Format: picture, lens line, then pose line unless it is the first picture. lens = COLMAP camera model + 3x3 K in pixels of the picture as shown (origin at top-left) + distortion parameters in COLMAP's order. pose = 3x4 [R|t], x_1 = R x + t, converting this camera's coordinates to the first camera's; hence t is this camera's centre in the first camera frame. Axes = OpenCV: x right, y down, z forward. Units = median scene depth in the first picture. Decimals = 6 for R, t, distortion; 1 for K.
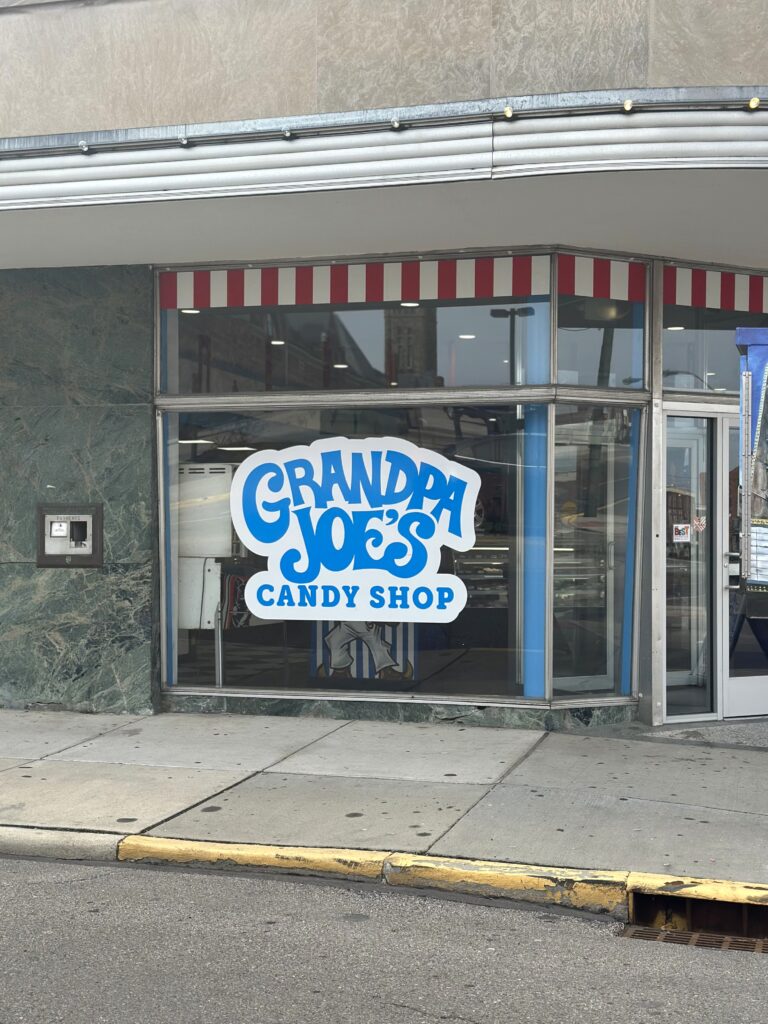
lens RADIAL K [[1464.6, 0, 385.9], [0, 1464.6, 518.7], [0, 0, 1]] dist [0.127807, 0.000000]
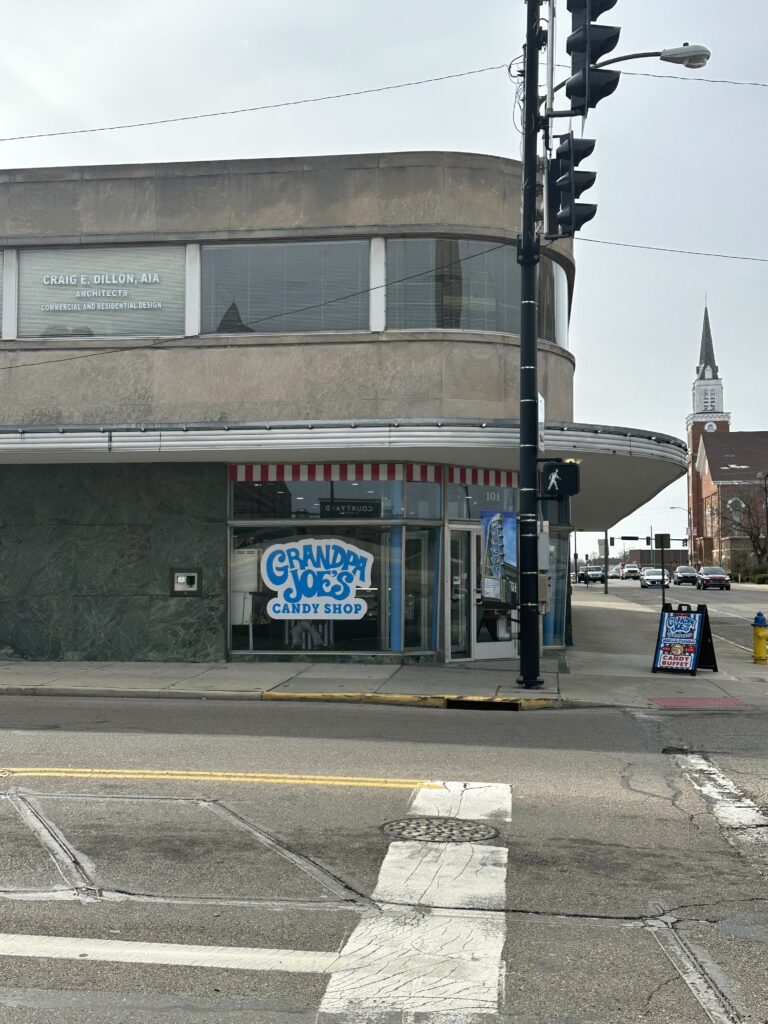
lens RADIAL K [[1160.5, 0, 381.6], [0, 1160.5, 509.3], [0, 0, 1]] dist [0.159503, 0.000000]
pose [[0.988621, 0.007256, 0.150253, -0.193805], [0.000549, 0.998655, -0.051836, -0.007342], [-0.150427, 0.051329, 0.987288, -0.803904]]
